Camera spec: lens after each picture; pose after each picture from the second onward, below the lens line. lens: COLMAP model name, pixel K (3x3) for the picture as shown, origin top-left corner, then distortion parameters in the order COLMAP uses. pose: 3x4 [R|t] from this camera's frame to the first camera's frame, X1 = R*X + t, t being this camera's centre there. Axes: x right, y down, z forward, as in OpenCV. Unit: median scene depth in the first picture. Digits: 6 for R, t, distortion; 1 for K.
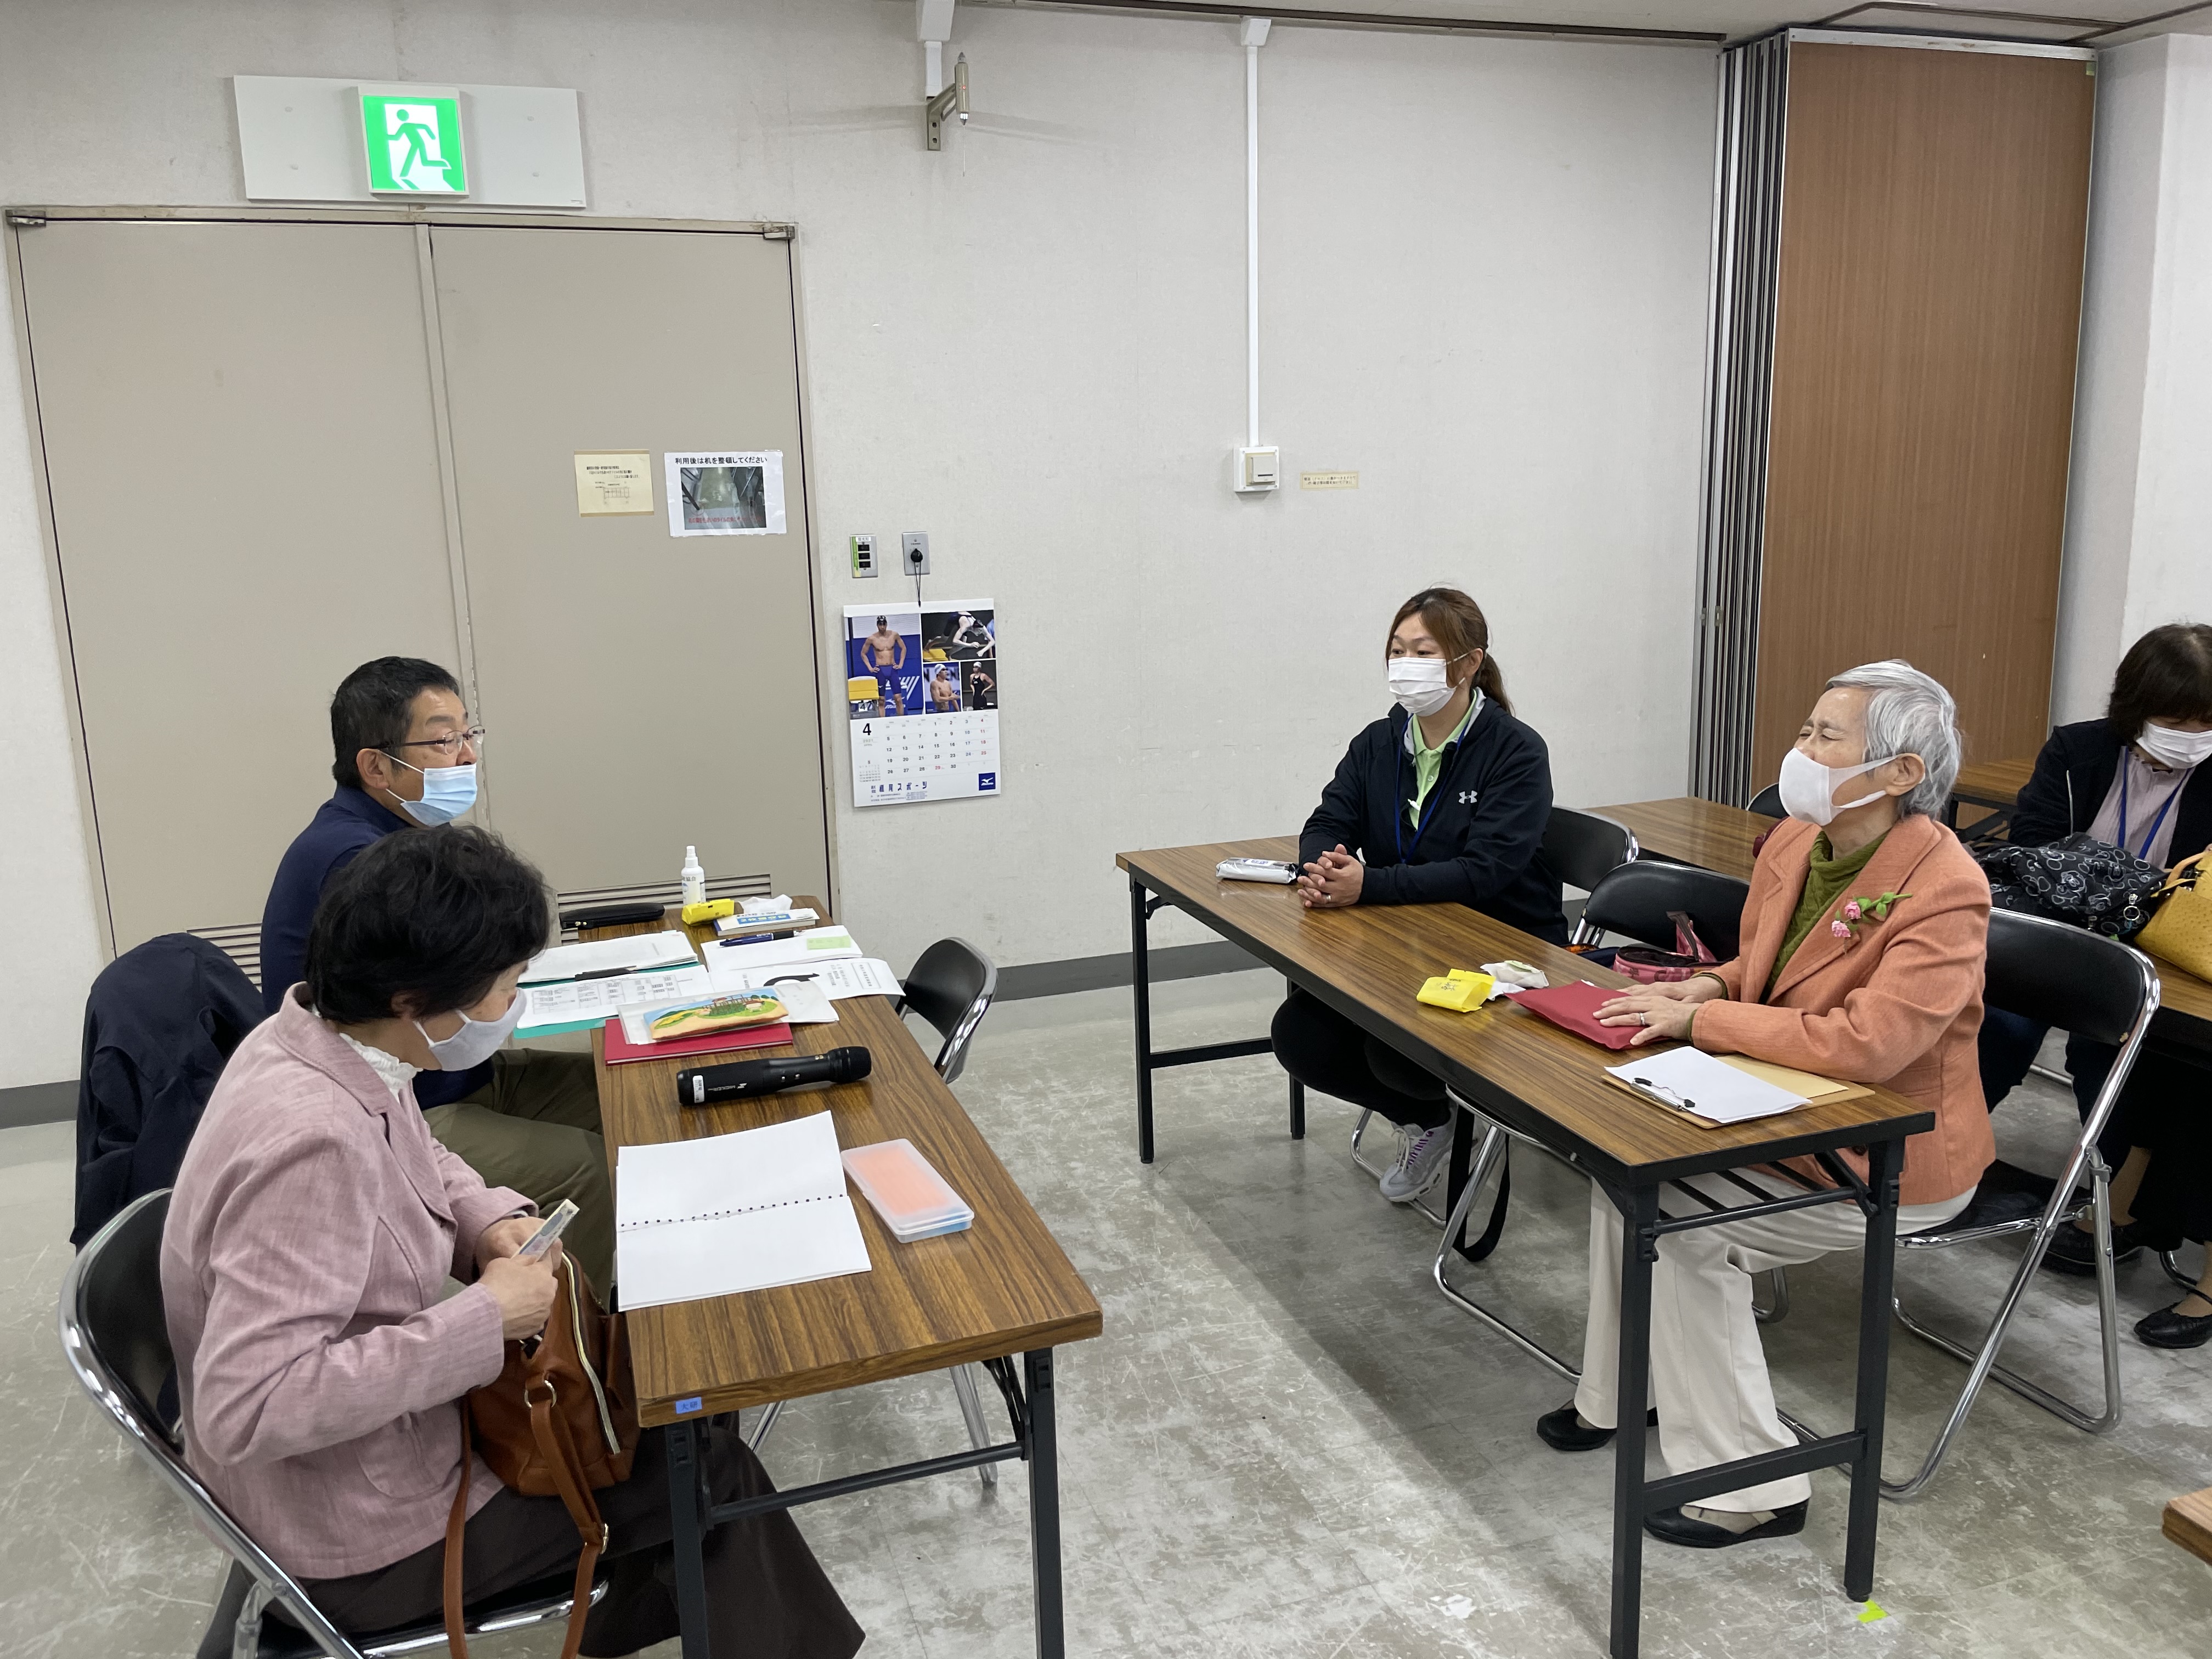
lens RADIAL K [[1676.6, 0, 1106.0], [0, 1676.6, 829.5], [0, 0, 1]] dist [0.058714, -0.087645]
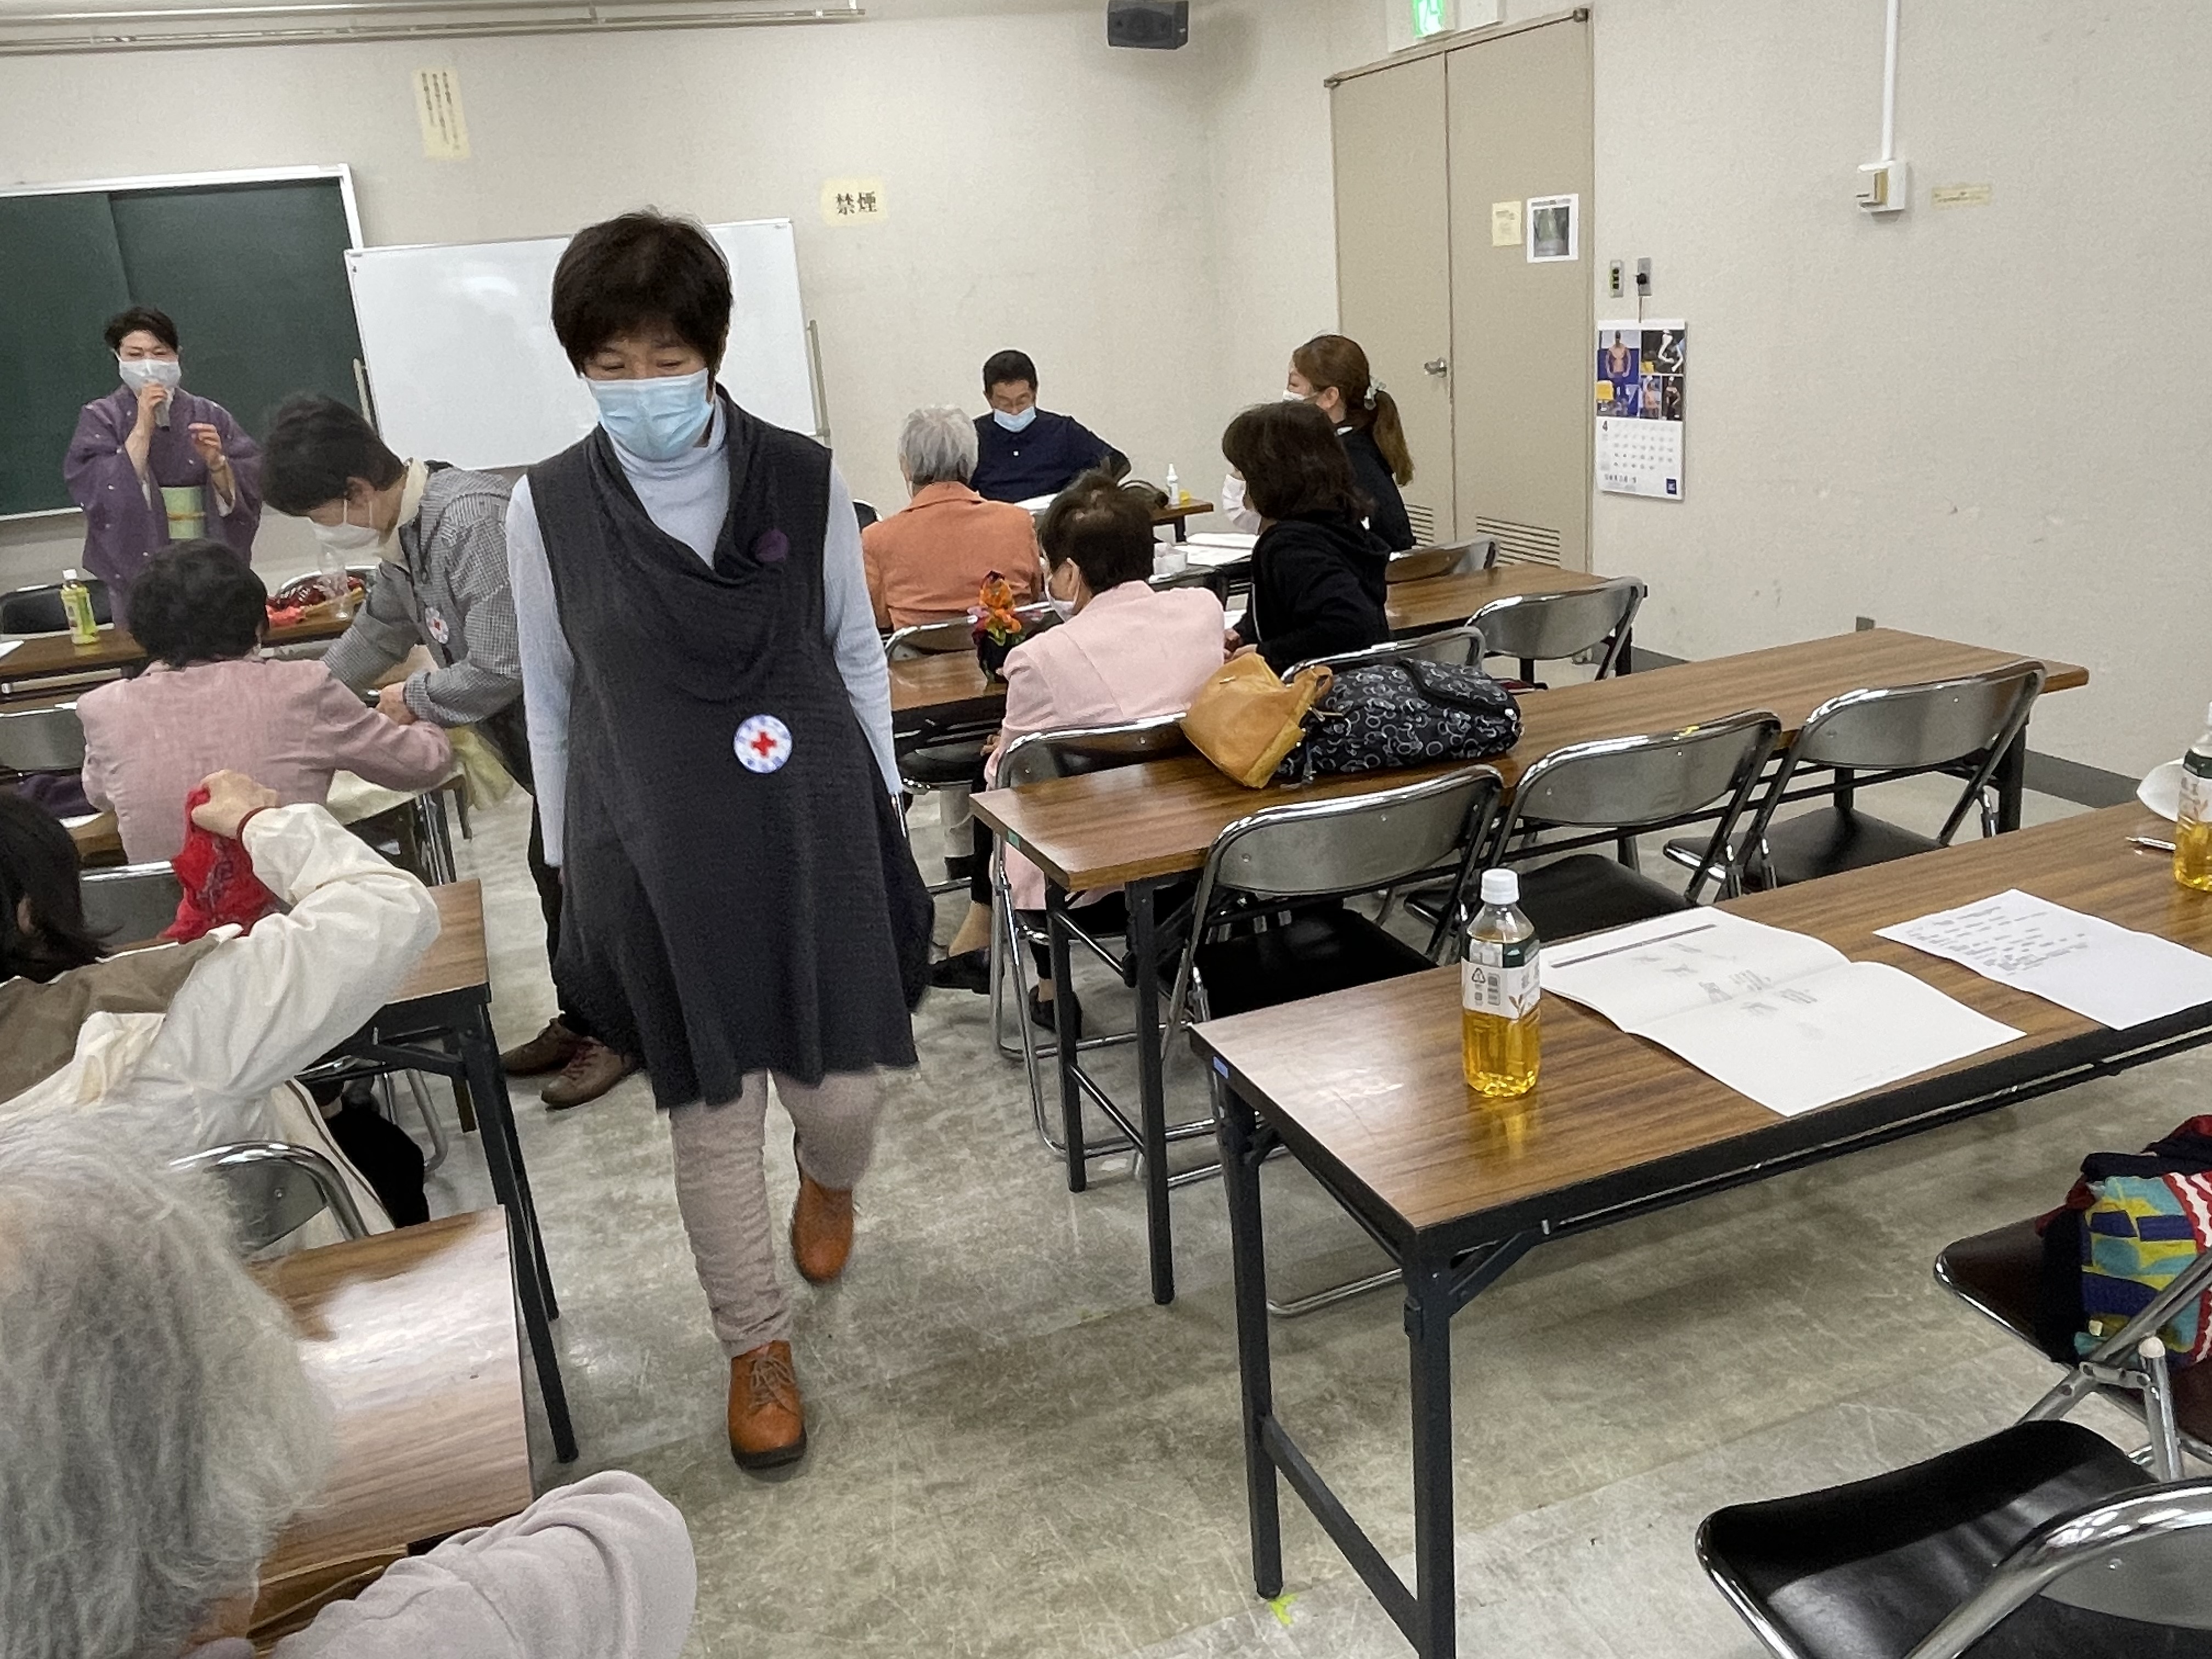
lens RADIAL K [[1704.3, 0, 1105.8], [0, 1704.3, 790.8], [0, 0, 1]] dist [0.054036, -0.089118]
pose [[0.018333, 0.309604, -0.950689, 1.112359], [-0.125369, 0.944056, 0.305027, -0.143412], [0.991941, 0.113595, 0.056122, 0.602313]]
